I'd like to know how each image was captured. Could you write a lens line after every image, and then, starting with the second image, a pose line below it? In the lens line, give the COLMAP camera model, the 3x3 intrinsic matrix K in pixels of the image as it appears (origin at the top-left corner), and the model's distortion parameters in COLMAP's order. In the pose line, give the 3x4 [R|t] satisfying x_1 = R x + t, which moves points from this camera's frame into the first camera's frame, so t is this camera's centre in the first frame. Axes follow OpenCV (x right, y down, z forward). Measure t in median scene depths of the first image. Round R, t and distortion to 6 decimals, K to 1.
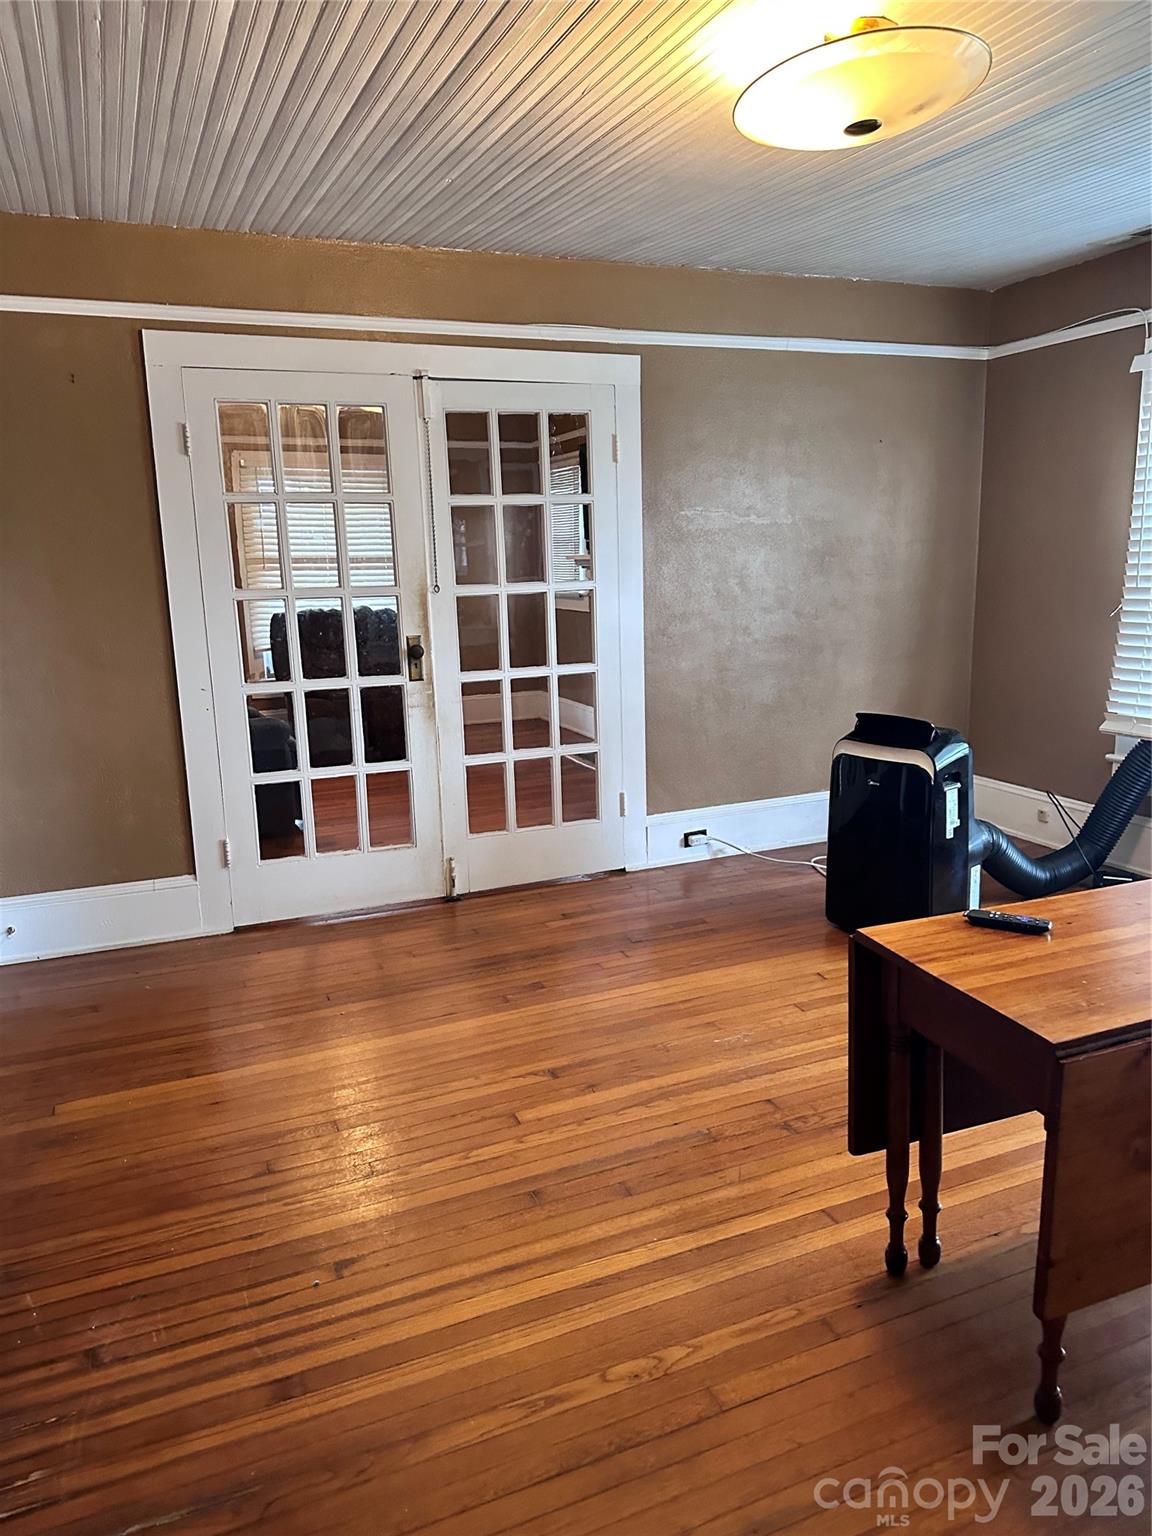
lens RADIAL K [[1050.0, 0, 577.0], [0, 1050.0, 731.3], [0, 0, 1]] dist [0.112712, -0.206738]
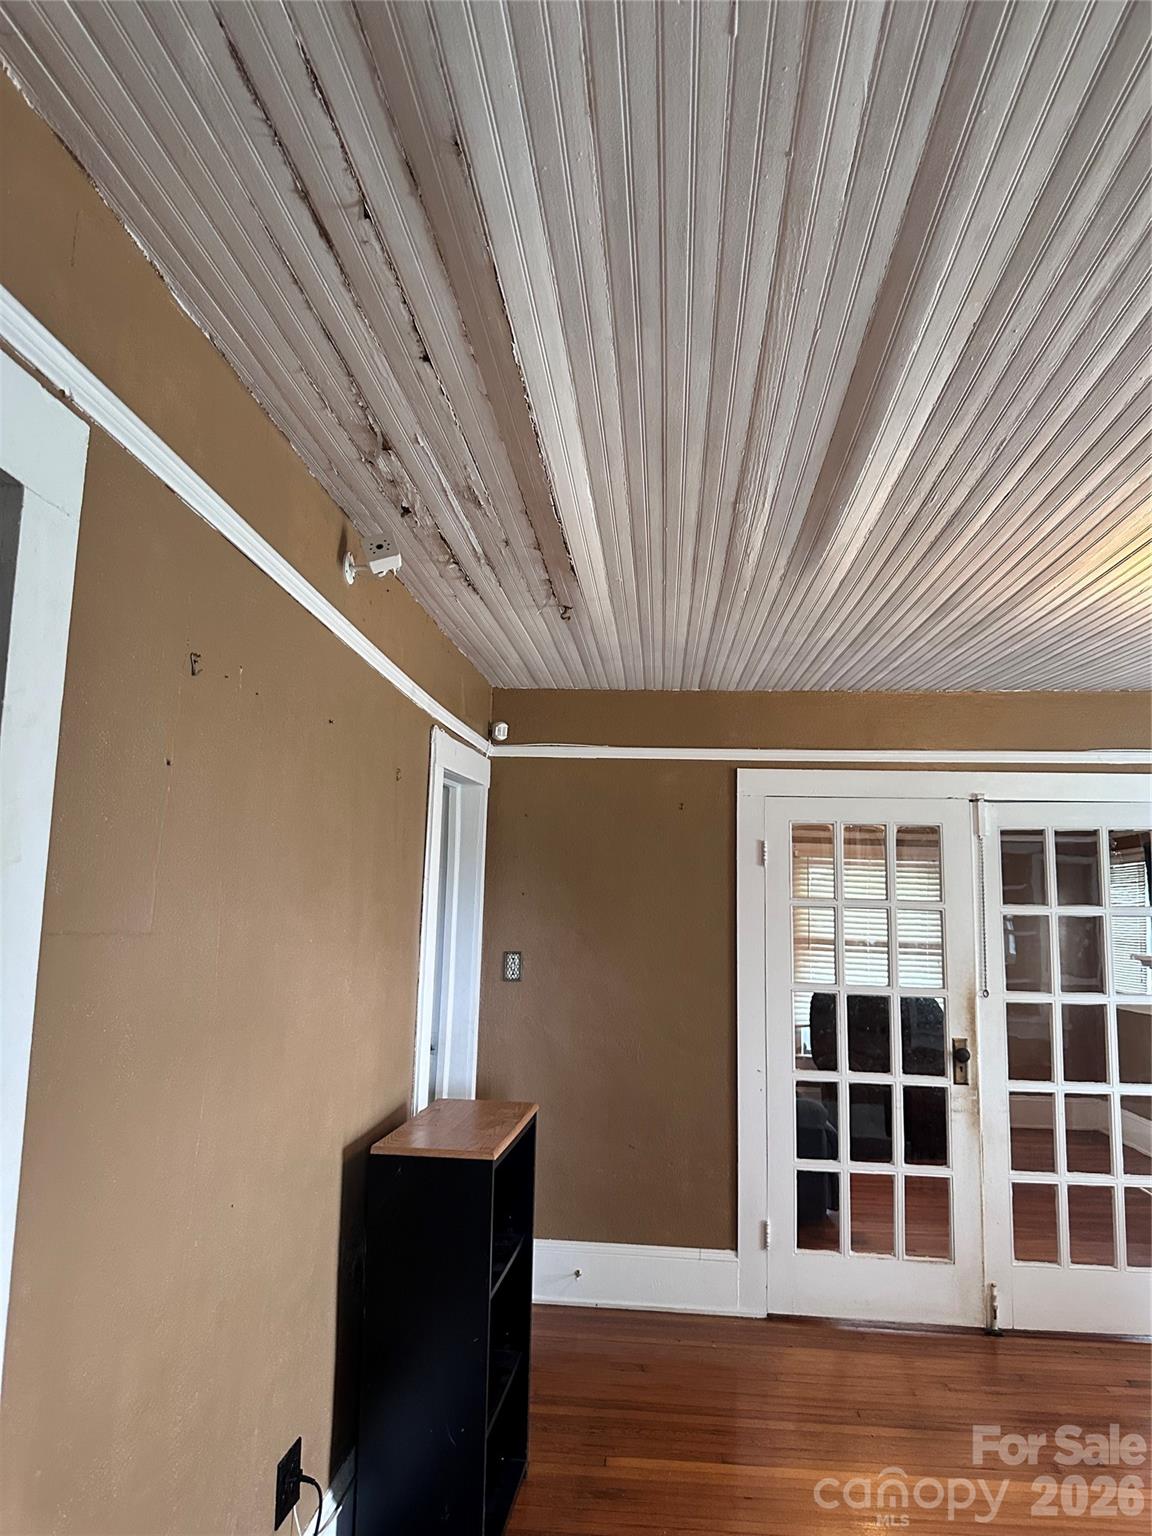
lens RADIAL K [[1090.7, 0, 576.0], [0, 1090.7, 768.0], [0, 0, 1]] dist [0.021915, -0.035072]
pose [[0.886970, -0.010859, -0.461700, 0.004796], [-0.123731, 0.957588, -0.260222, -0.021001], [0.444944, 0.287936, 0.848008, -0.123886]]
